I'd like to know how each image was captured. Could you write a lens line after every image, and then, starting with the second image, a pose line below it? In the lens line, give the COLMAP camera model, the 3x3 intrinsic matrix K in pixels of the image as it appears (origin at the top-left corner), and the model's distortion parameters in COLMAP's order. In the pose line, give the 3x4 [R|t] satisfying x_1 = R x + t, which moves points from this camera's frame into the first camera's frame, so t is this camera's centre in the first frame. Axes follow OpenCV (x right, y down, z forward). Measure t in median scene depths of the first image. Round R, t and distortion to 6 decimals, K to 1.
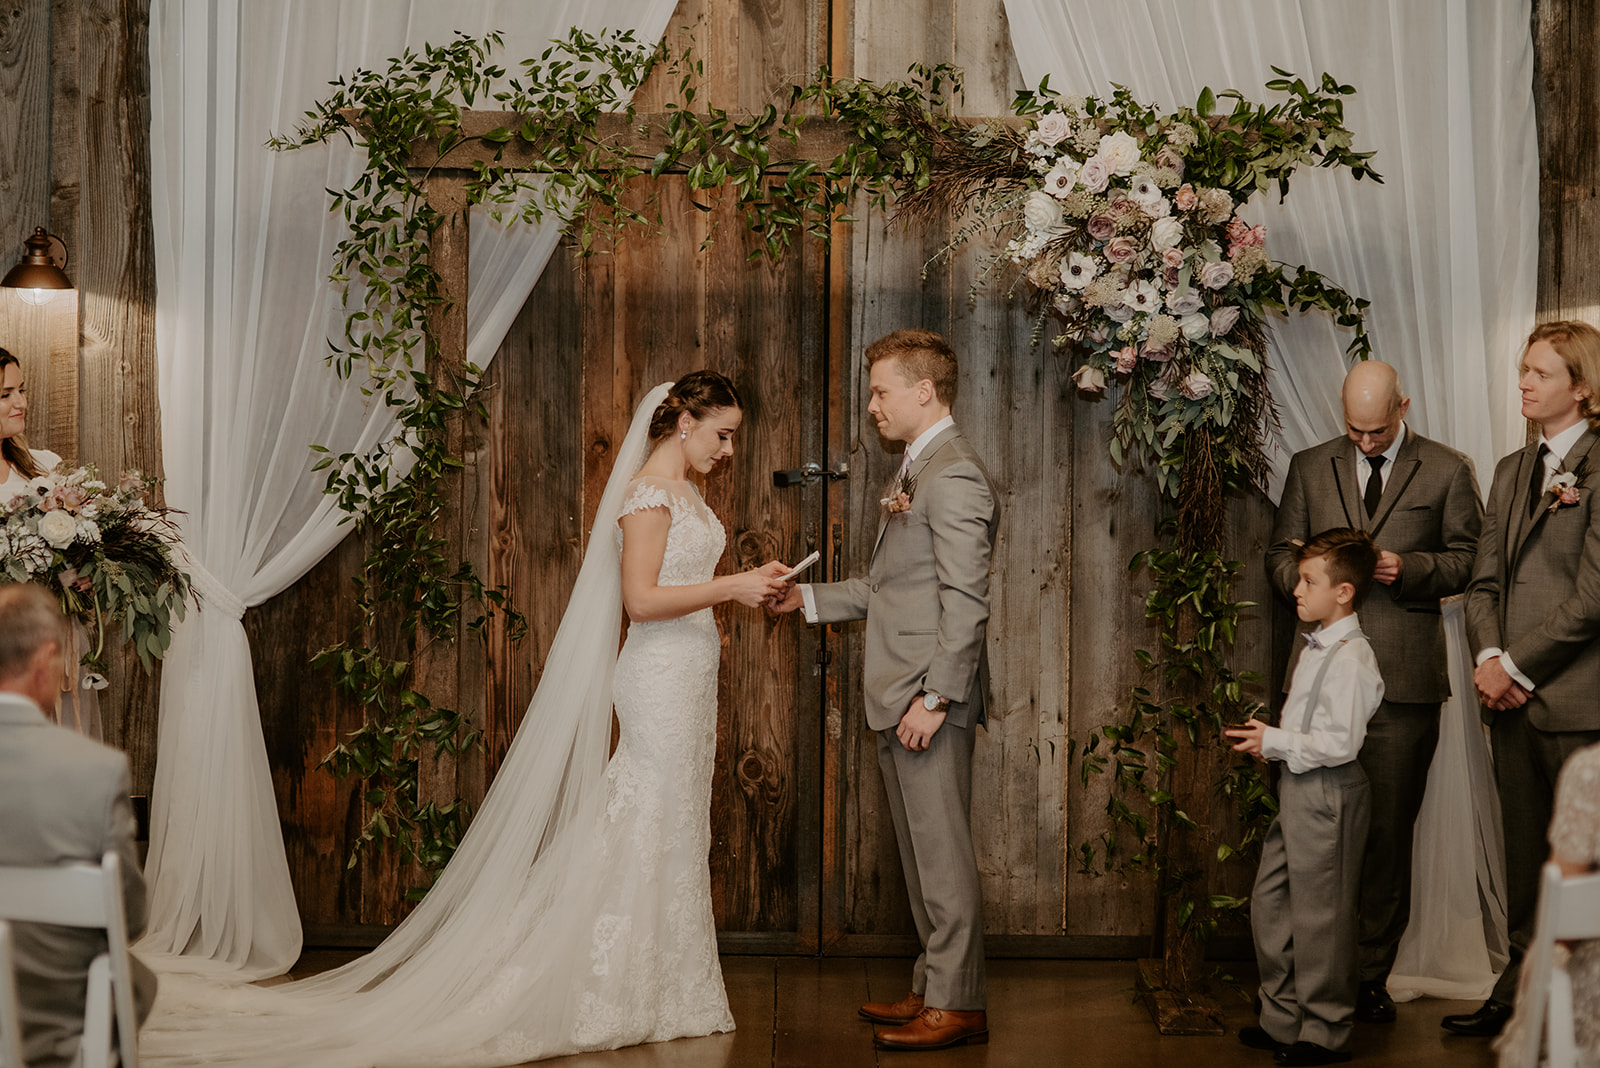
lens RADIAL K [[3318.1, 0, 800.0], [0, 3318.1, 534.0], [0, 0, 1]] dist [-0.040065, -0.187618]
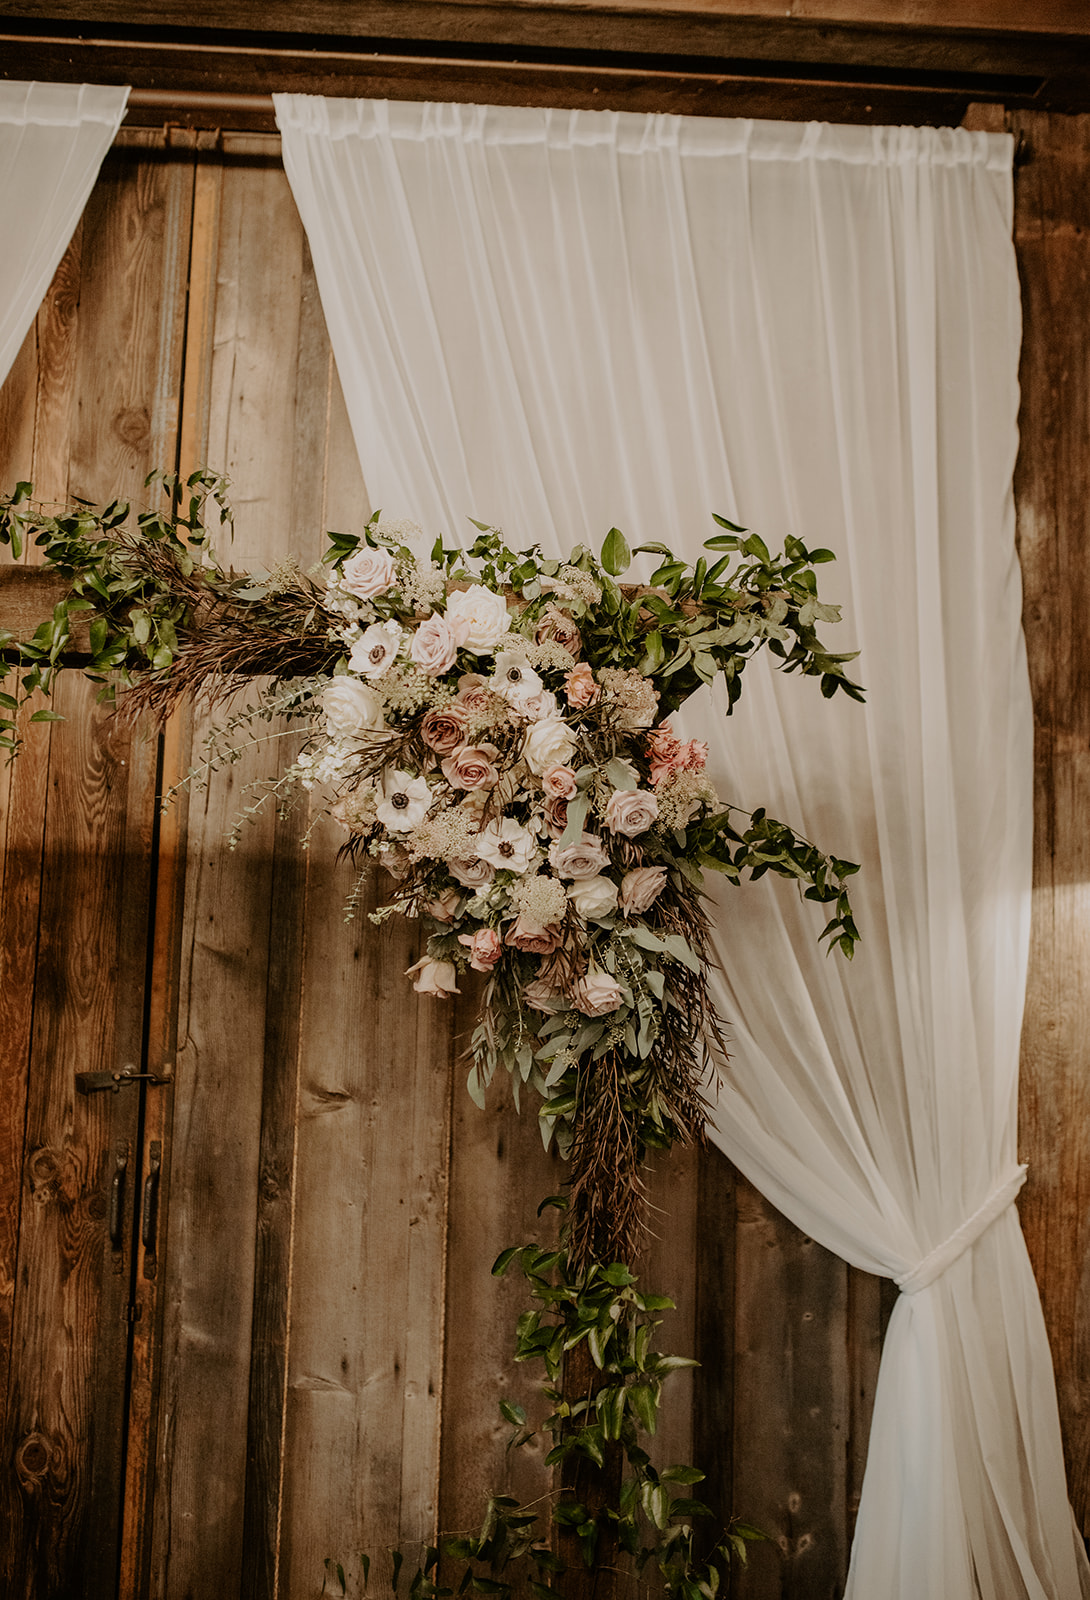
lens RADIAL K [[1489.8, 0, 545.0], [0, 1489.8, 800.0], [0, 0, 1]] dist [-0.040709, 0.016627]
pose [[0.997567, 0.021885, 0.066185, 0.089015], [-0.012875, 0.990948, -0.133625, -0.042443], [-0.068510, 0.132448, 0.988819, 0.707864]]
